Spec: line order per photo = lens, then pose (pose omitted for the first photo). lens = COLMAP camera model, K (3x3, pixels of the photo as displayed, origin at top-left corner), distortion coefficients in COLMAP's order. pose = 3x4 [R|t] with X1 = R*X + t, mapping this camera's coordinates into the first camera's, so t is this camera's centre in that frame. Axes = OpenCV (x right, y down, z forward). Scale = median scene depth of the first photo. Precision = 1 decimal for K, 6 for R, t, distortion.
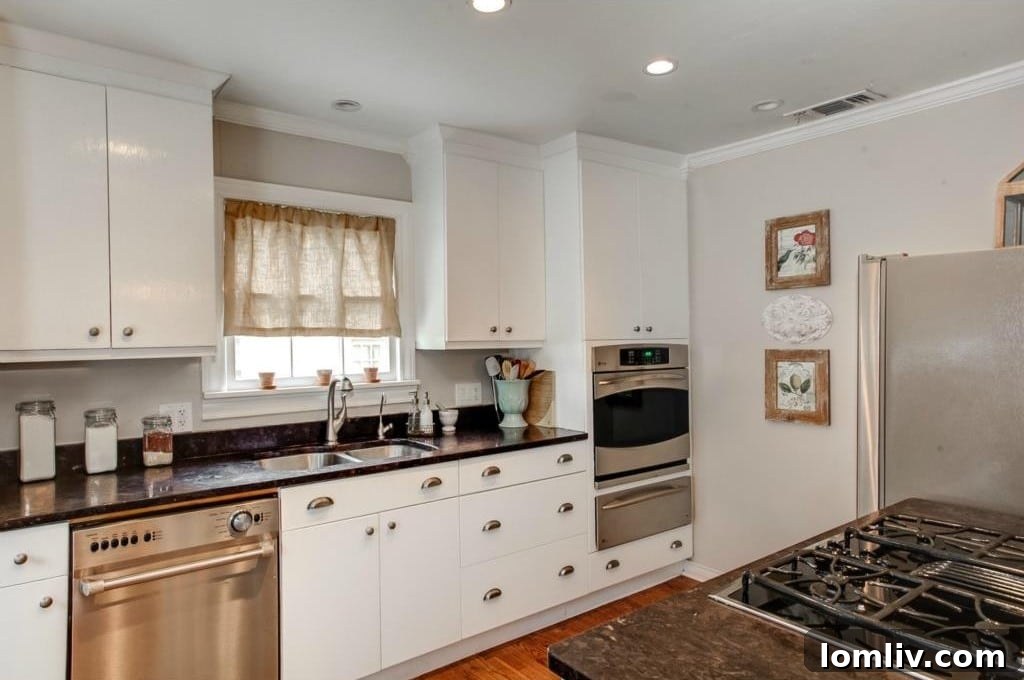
lens RADIAL K [[647.0, 0, 503.2], [0, 647.0, 333.7], [0, 0, 1]] dist [0.016699, 0.018335]
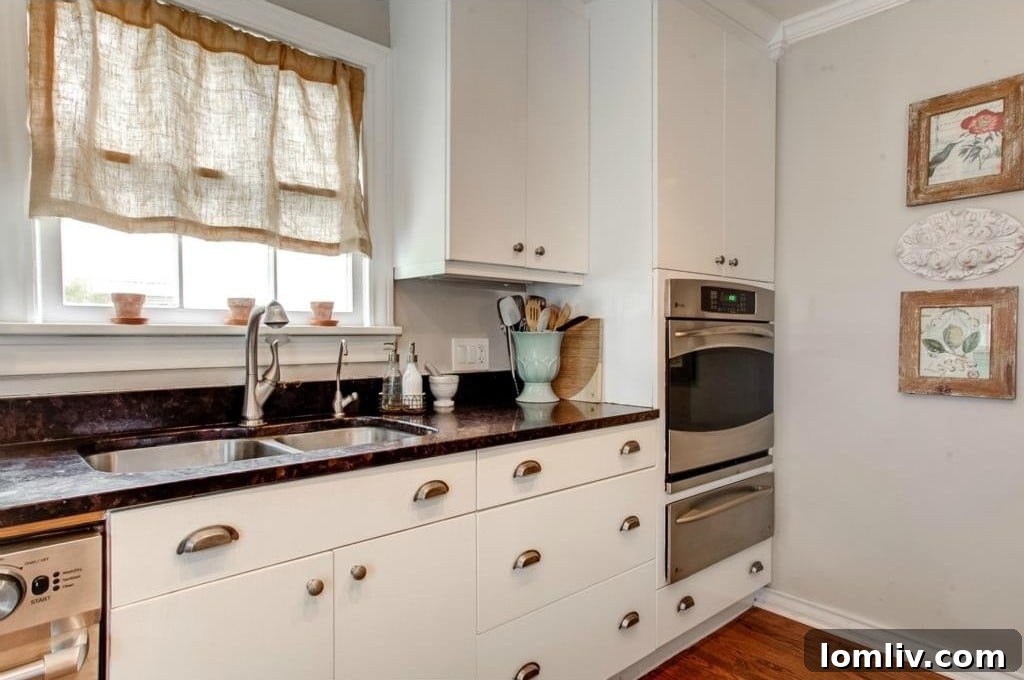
lens RADIAL K [[616.2, 0, 513.9], [0, 616.2, 348.4], [0, 0, 1]] dist [0.019946, 0.009251]
pose [[0.995690, 0.012403, 0.091907, -0.075230], [-0.014684, 0.999599, 0.024191, 0.078627], [-0.091570, -0.025437, 0.995474, 0.391340]]
